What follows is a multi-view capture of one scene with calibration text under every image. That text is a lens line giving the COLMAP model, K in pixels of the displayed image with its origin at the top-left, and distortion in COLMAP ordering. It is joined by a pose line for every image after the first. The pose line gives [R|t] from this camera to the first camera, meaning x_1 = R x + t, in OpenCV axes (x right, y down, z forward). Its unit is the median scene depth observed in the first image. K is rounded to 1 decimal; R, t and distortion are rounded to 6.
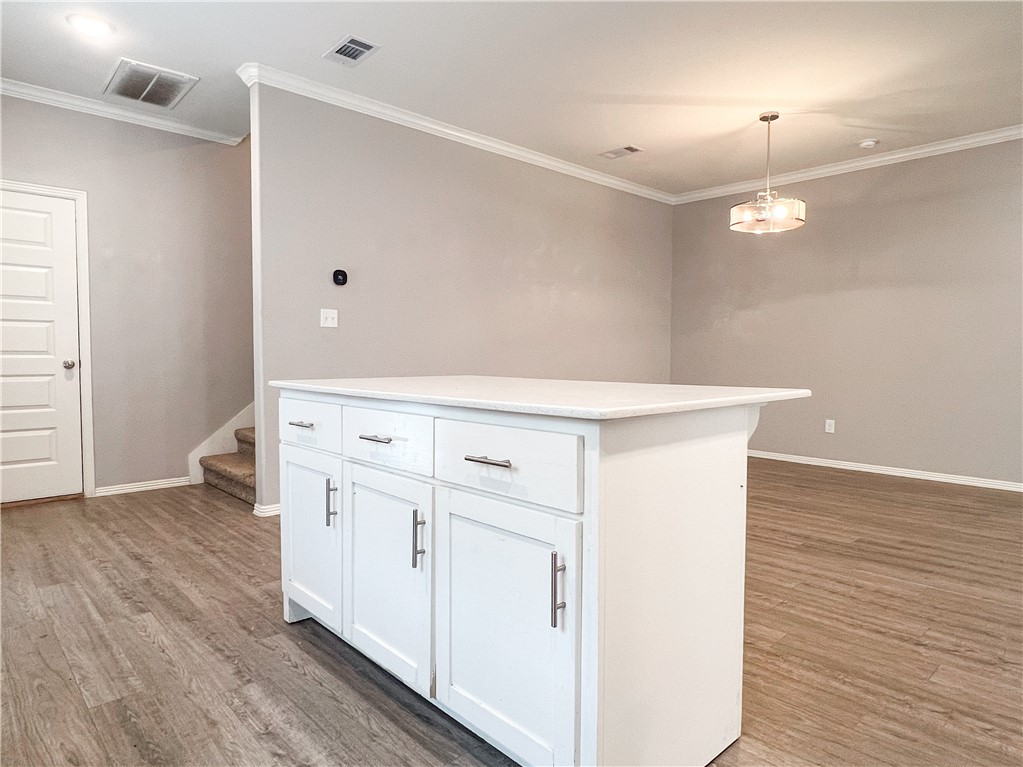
lens RADIAL K [[618.4, 0, 505.8], [0, 618.4, 375.6], [0, 0, 1]] dist [-0.006998, -0.004093]
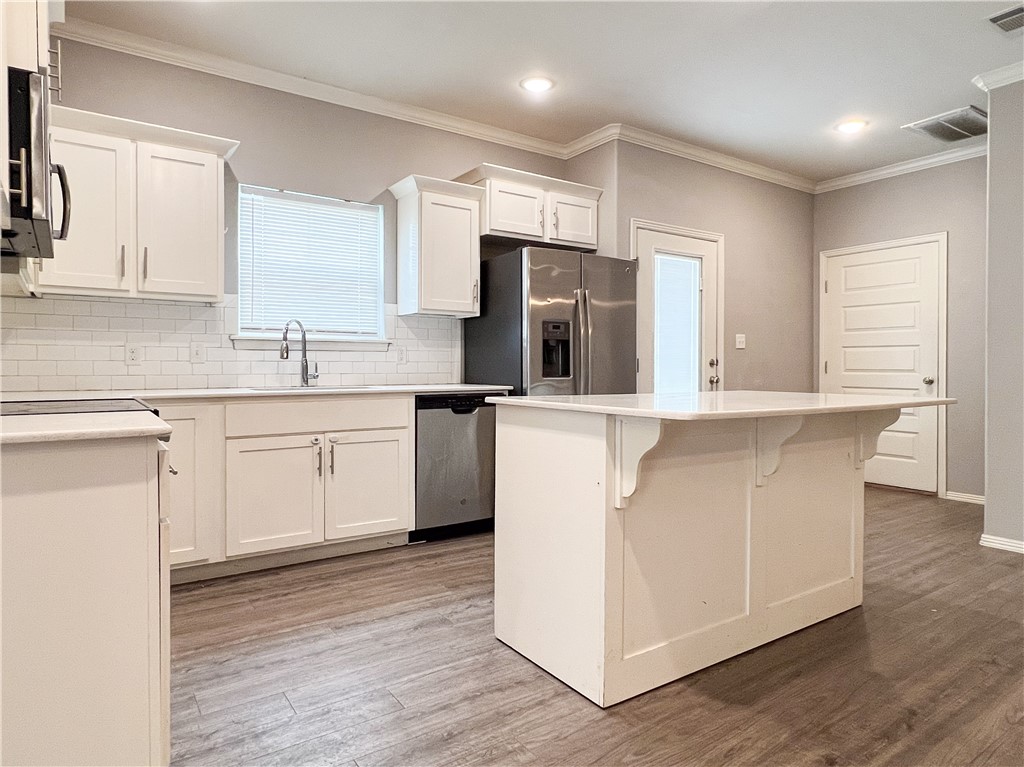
lens RADIAL K [[619.0, 0, 502.8], [0, 619.0, 375.5], [0, 0, 1]] dist [-0.006998, -0.004093]
pose [[-0.149766, 0.006121, -0.988703, 0.594961], [-0.044723, 0.998915, 0.012959, -0.007169], [0.987710, 0.046159, -0.149329, 0.373751]]
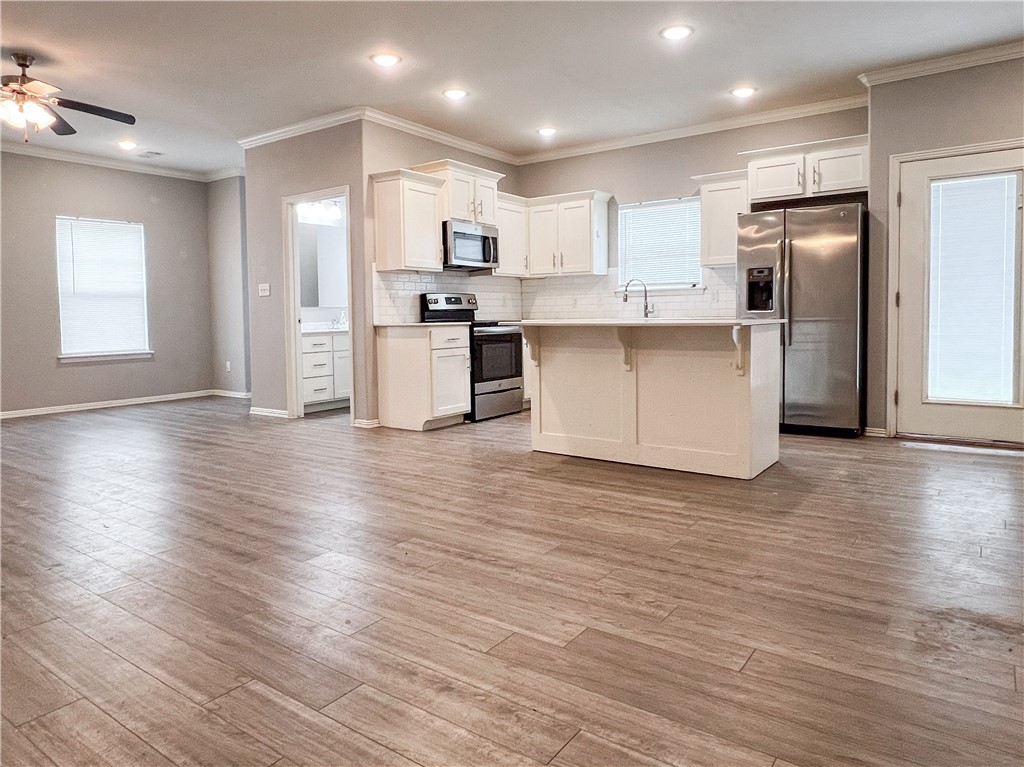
lens RADIAL K [[659.3, 0, 532.3], [0, 659.3, 352.2], [0, 0, 1]] dist [-0.004736, -0.000705]
pose [[-0.974676, 0.018278, -0.222872, 0.392906], [-0.003162, 0.995428, 0.095463, -0.035974], [0.223597, 0.093750, -0.970162, 1.465495]]
